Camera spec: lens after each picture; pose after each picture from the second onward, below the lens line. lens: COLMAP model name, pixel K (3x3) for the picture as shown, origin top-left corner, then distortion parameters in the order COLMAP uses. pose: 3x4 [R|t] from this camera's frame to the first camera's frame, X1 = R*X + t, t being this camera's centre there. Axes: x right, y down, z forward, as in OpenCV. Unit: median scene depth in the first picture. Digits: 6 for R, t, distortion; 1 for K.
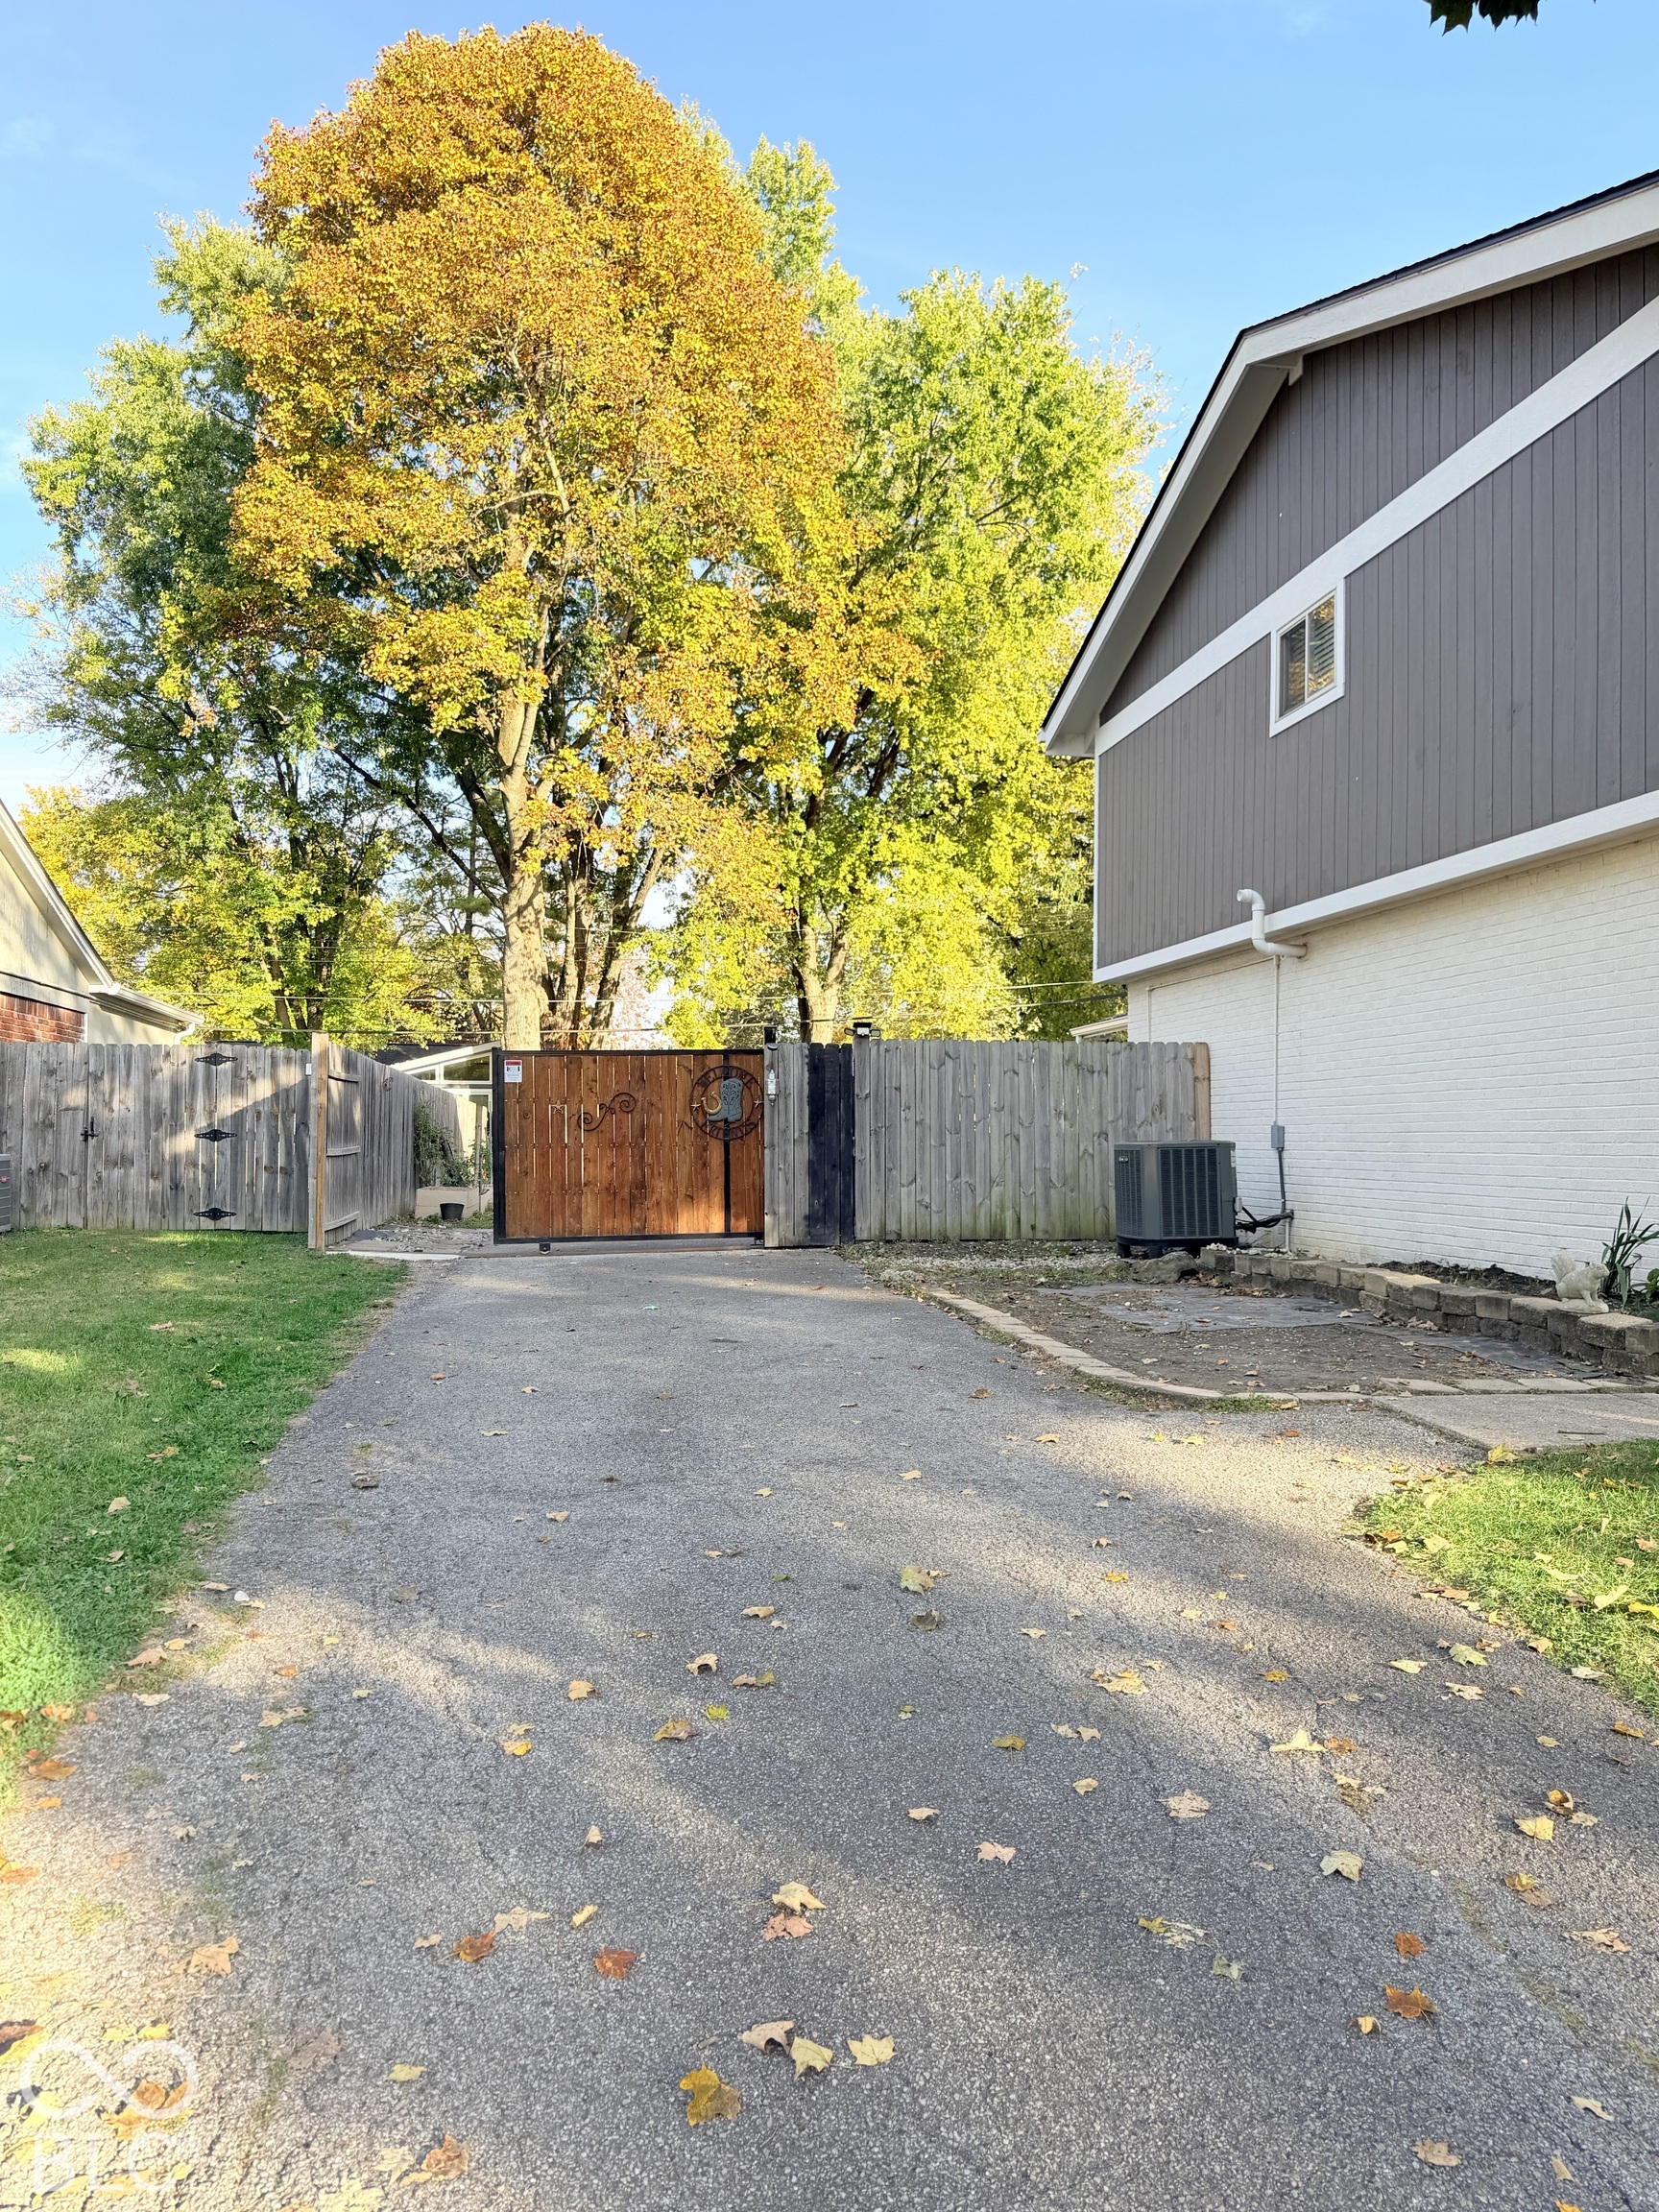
lens RADIAL K [[1598.5, 0, 823.2], [0, 1598.5, 1130.5], [0, 0, 1]] dist [0.024284, -0.044304]
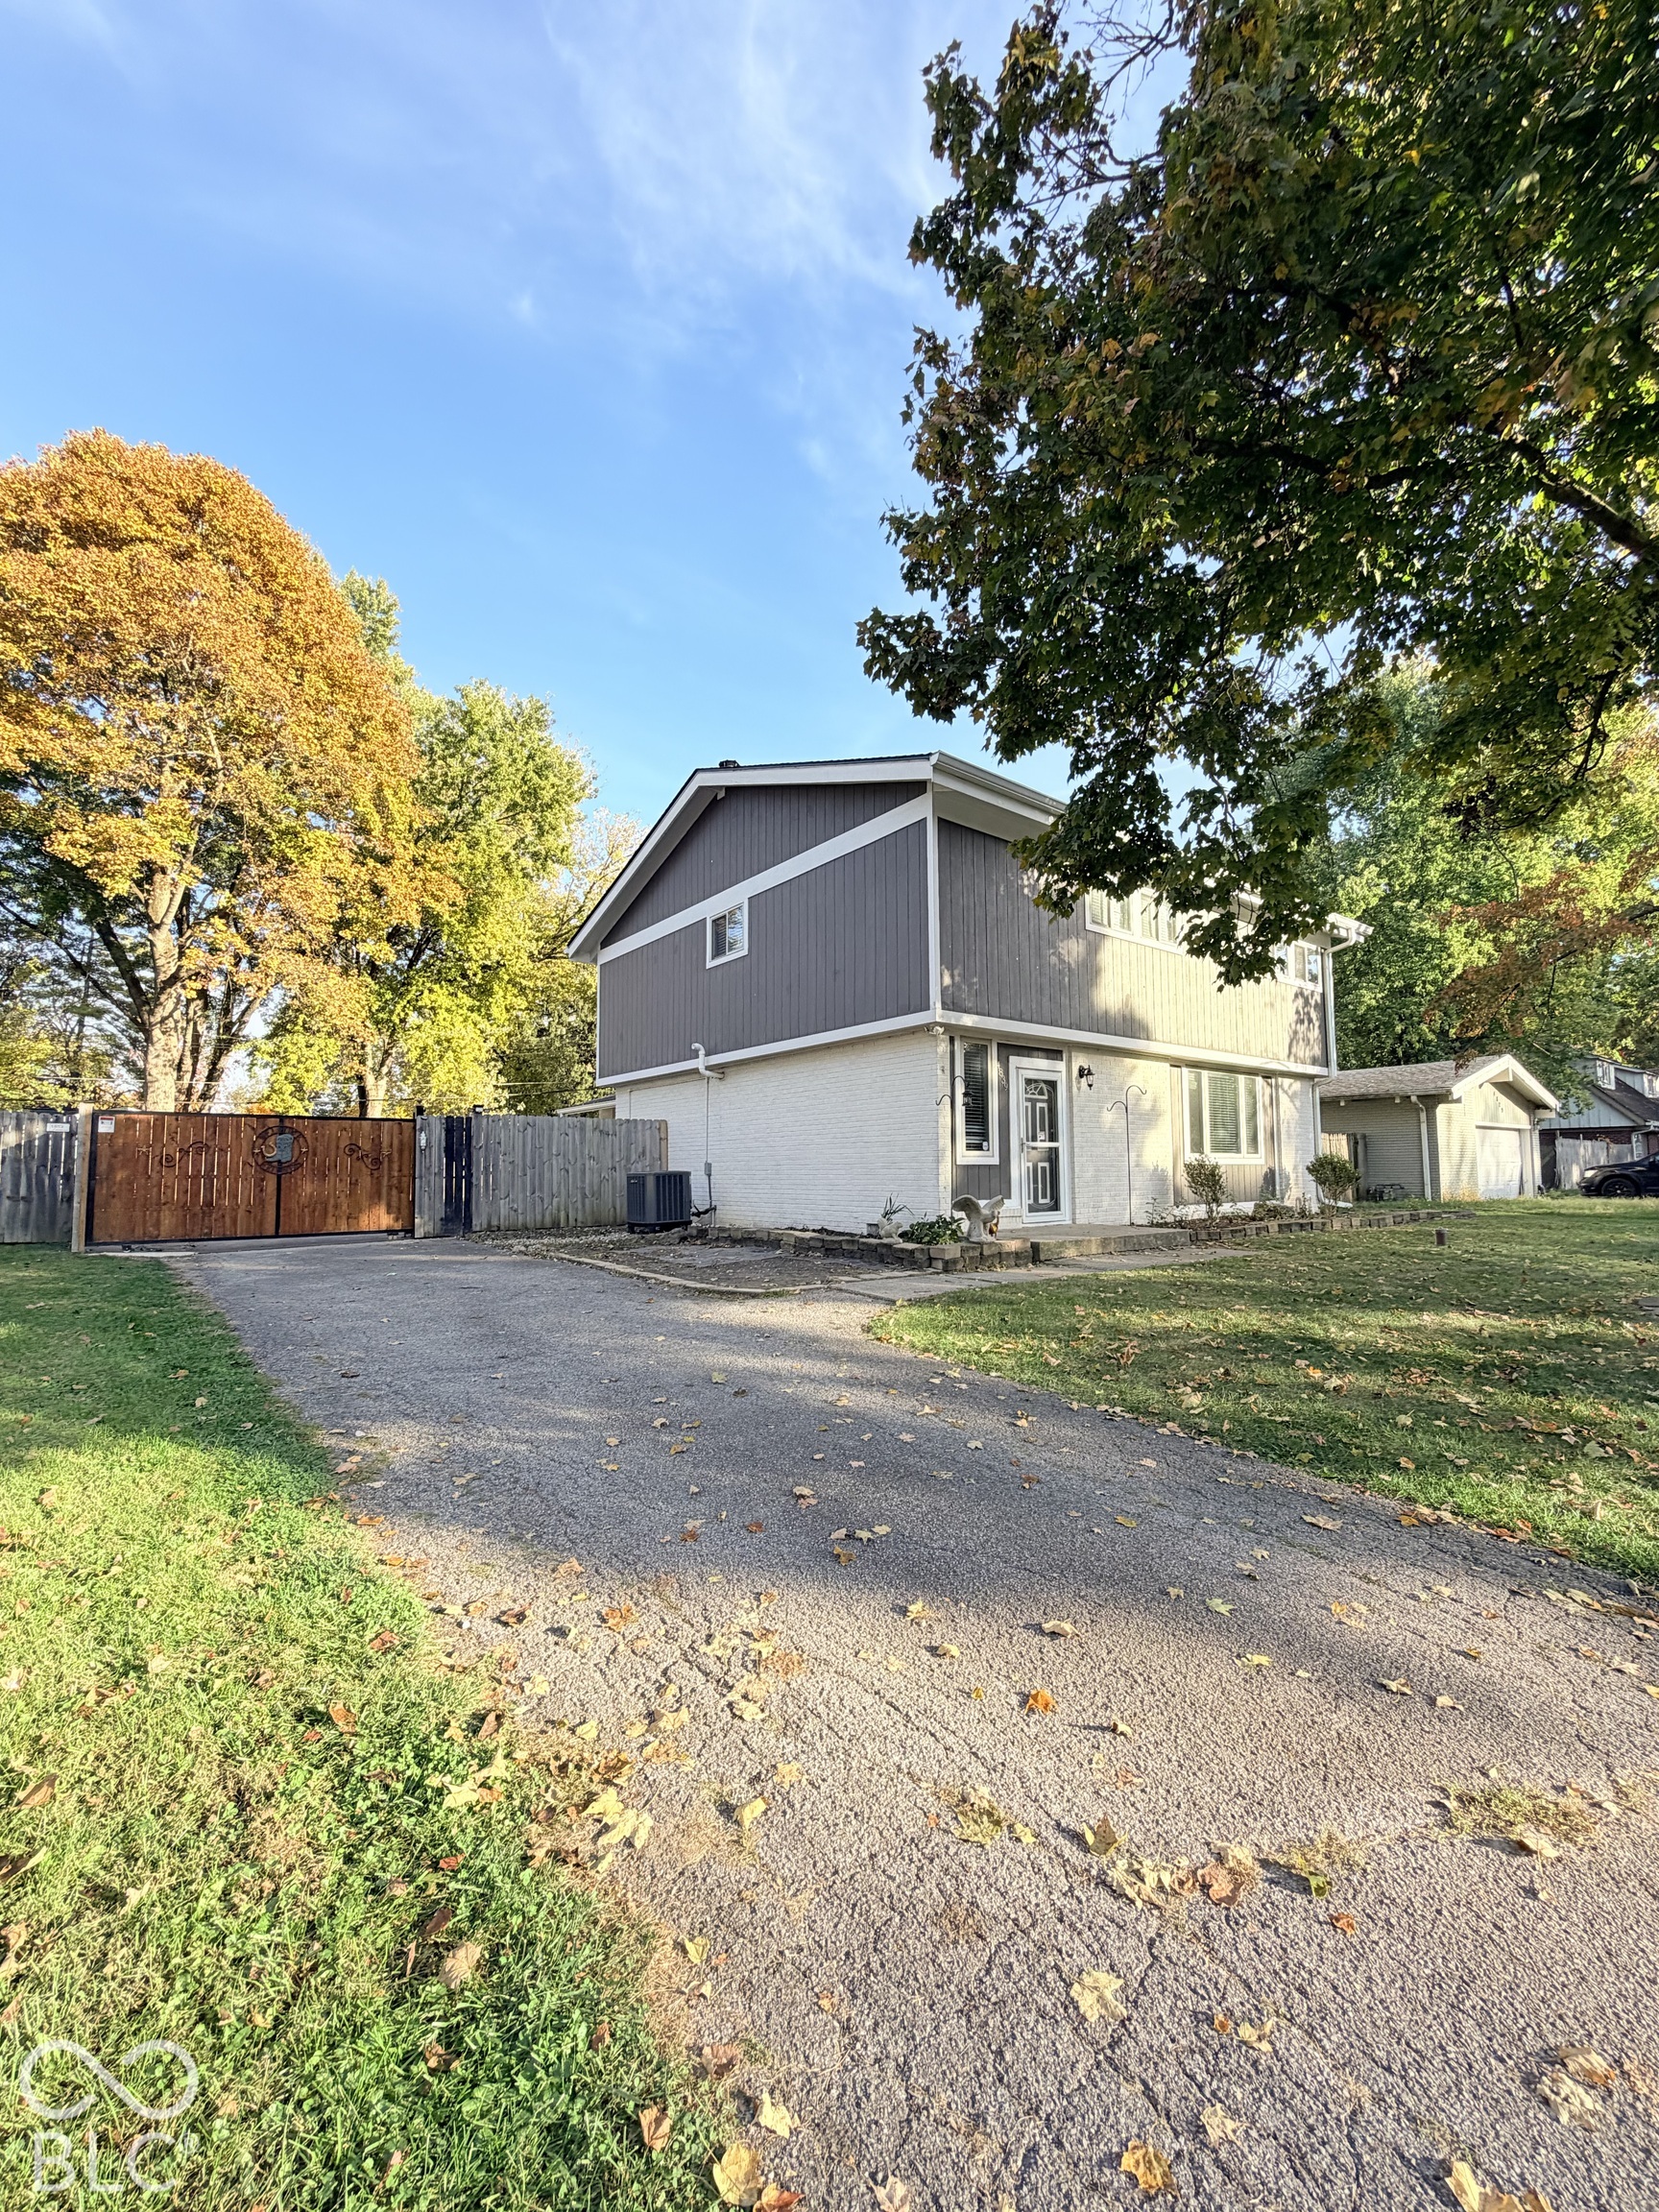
lens RADIAL K [[886.6, 0, 828.4], [0, 886.6, 1117.0], [0, 0, 1]] dist [-0.000005, 0.000290]
pose [[0.874574, 0.018901, 0.484524, -0.055246], [0.007629, 0.998580, -0.052723, -0.000021], [-0.484832, 0.049807, 0.873188, -0.015787]]
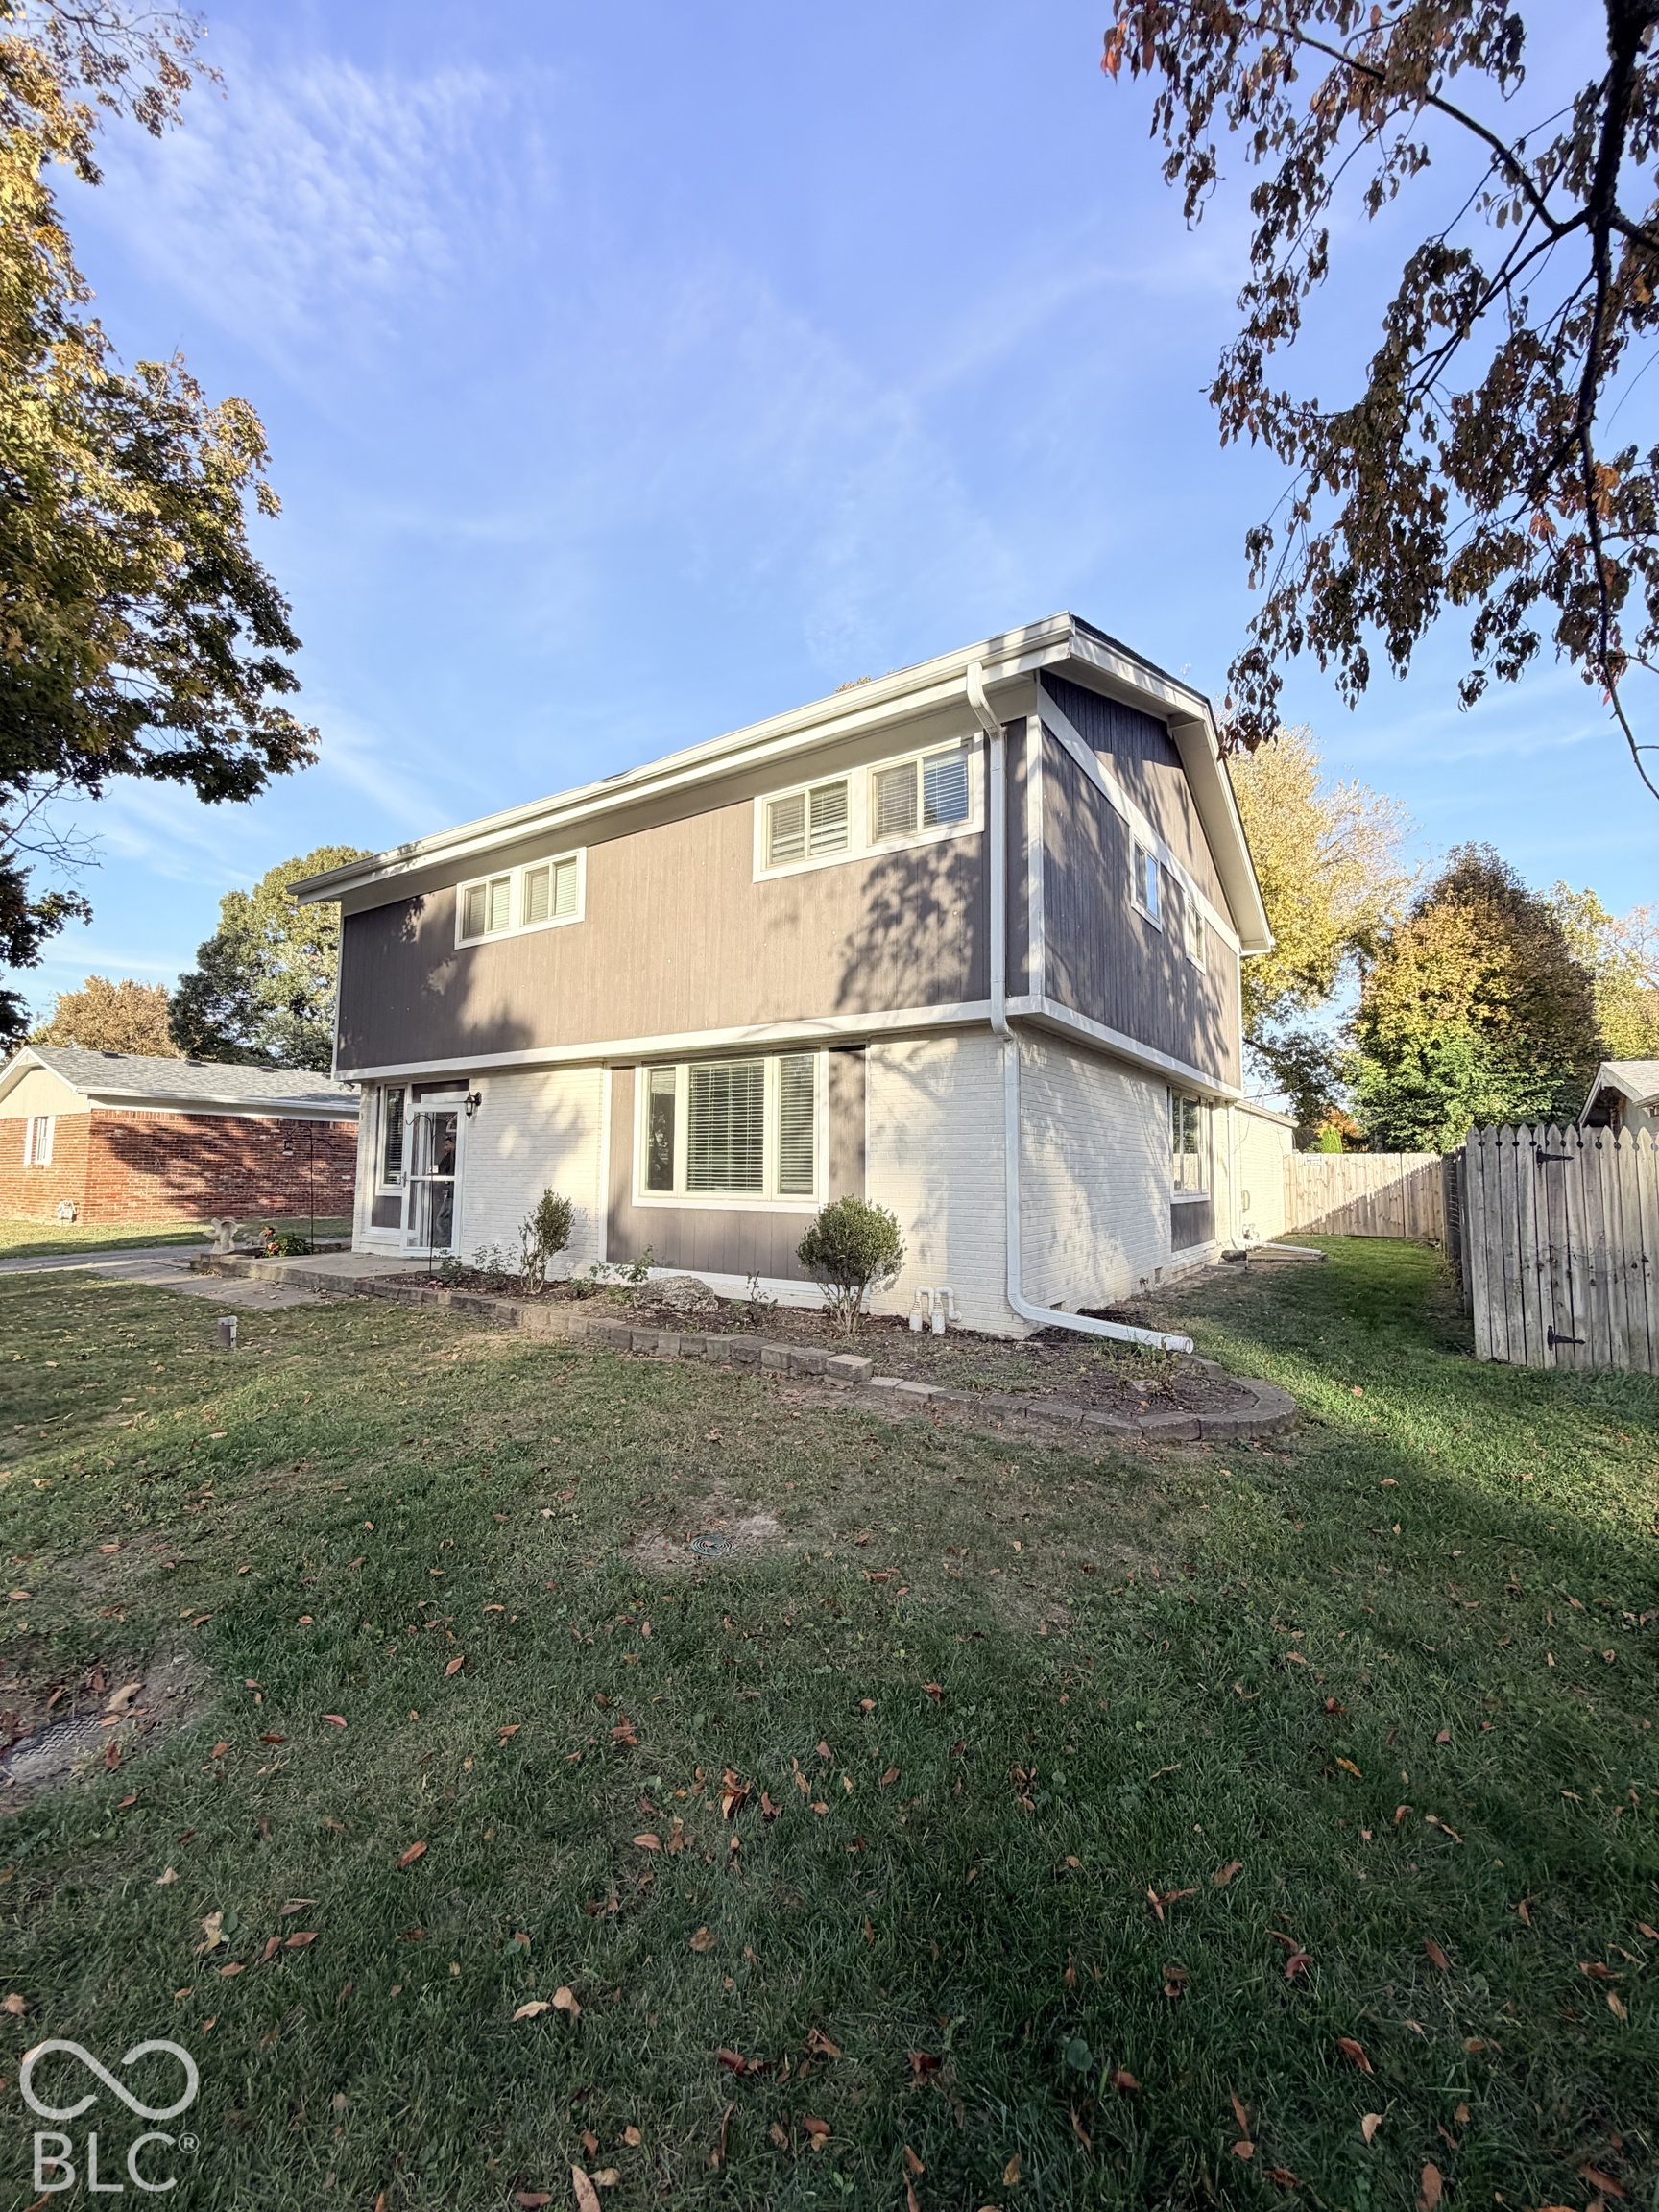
lens RADIAL K [[886.6, 0, 826.0], [0, 886.6, 1095.1], [0, 0, 1]] dist [-0.000005, 0.000290]
pose [[0.728063, -0.058442, -0.683014, 0.651799], [-0.003051, 0.996073, -0.088481, -0.010856], [0.685503, 0.066503, 0.725026, 0.120570]]
